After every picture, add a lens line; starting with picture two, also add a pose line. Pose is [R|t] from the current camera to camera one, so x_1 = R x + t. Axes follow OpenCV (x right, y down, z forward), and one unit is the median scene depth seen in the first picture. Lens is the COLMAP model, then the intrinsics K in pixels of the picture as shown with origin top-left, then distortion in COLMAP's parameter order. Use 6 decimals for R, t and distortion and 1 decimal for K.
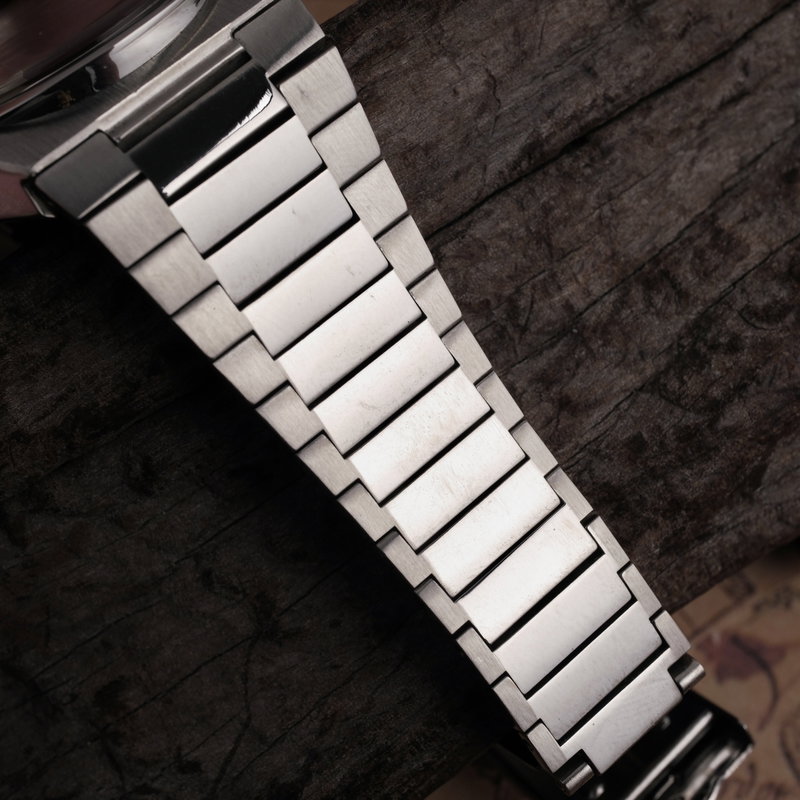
lens RADIAL K [[1508.6, 0, 400.0], [0, 1508.6, 400.0], [0, 0, 1]] dist [0.029302, -0.029288]
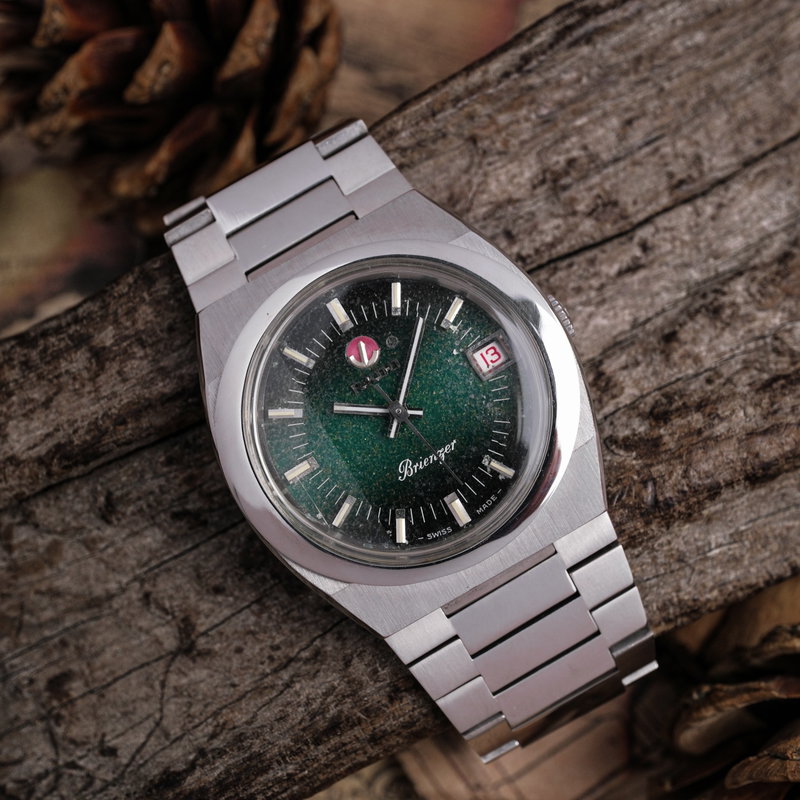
lens RADIAL K [[1508.6, 0, 400.0], [0, 1508.6, 400.0], [0, 0, 1]] dist [0.029302, -0.029288]
pose [[0.978978, 0.116942, -0.167112, 0.262550], [-0.138557, 0.982545, -0.124128, 0.082299], [0.149680, 0.144673, 0.978093, -0.203501]]
